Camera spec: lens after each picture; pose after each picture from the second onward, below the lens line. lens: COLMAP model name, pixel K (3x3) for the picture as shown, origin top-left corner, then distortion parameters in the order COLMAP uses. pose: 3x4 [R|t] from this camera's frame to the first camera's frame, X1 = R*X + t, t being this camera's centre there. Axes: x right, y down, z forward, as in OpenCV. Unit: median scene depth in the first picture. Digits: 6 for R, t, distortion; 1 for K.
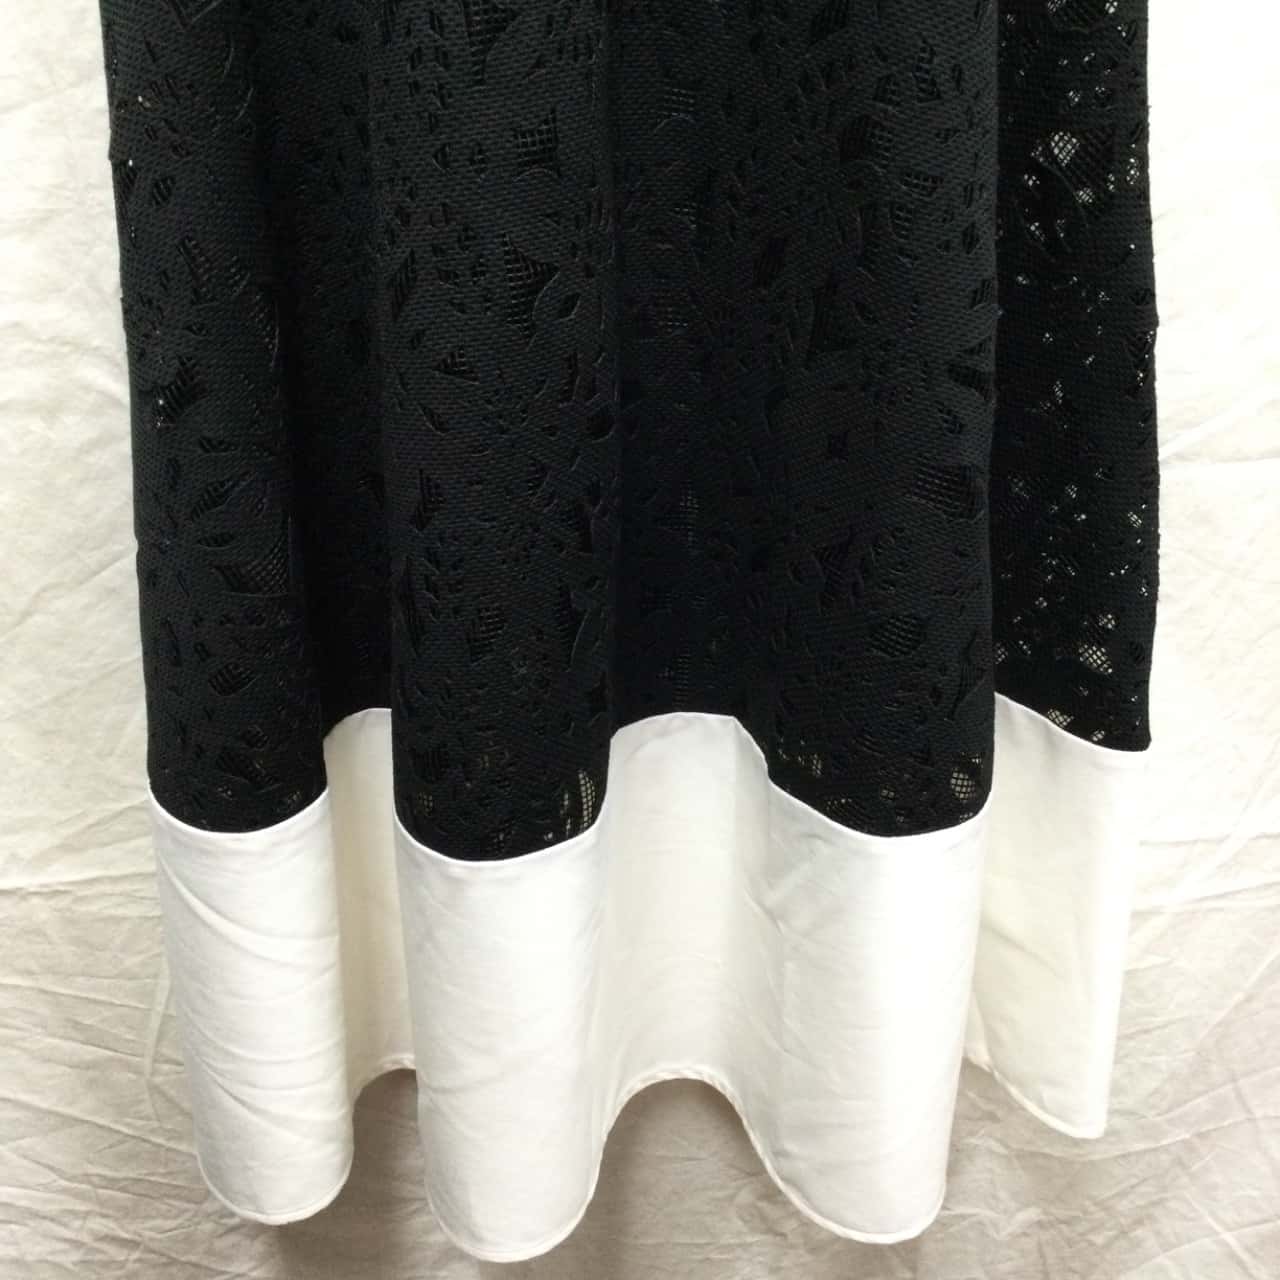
lens RADIAL K [[1550.2, 0, 640.0], [0, 1550.2, 640.0], [0, 0, 1]] dist [0.046846, -0.020399]
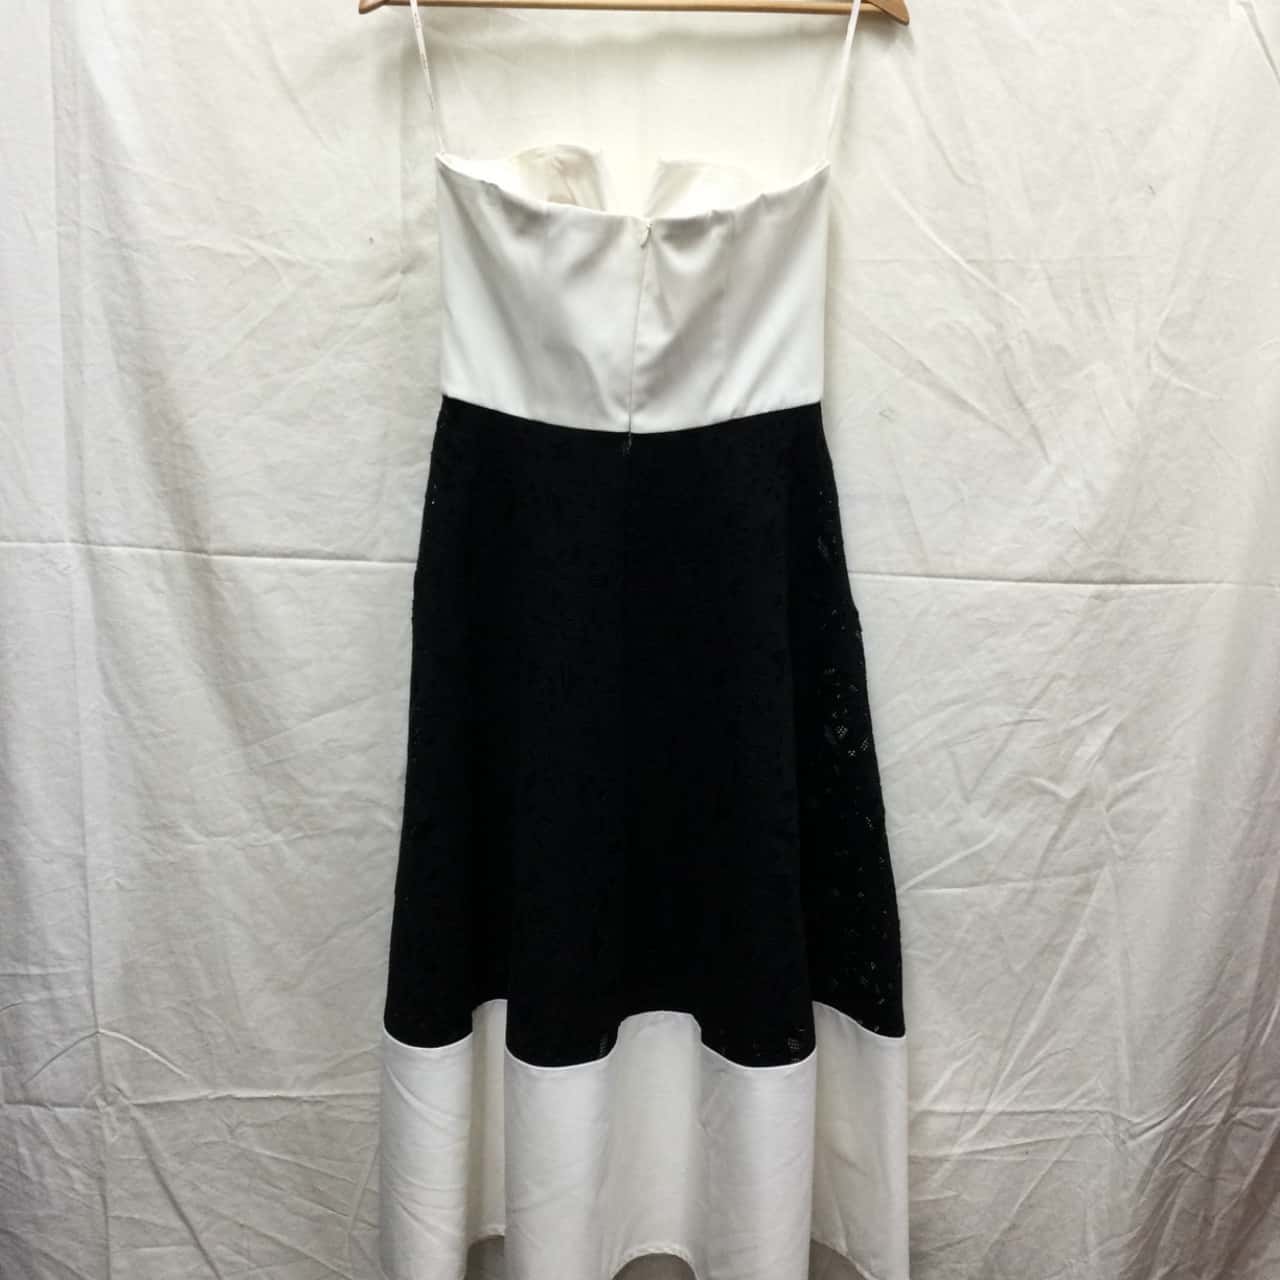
lens RADIAL K [[1550.2, 0, 640.0], [0, 1550.2, 640.0], [0, 0, 1]] dist [0.046846, -0.020399]
pose [[0.994910, 0.030026, -0.096195, 0.159414], [-0.057247, 0.953992, -0.294317, 0.166816], [0.082932, 0.298326, 0.950854, -0.869593]]
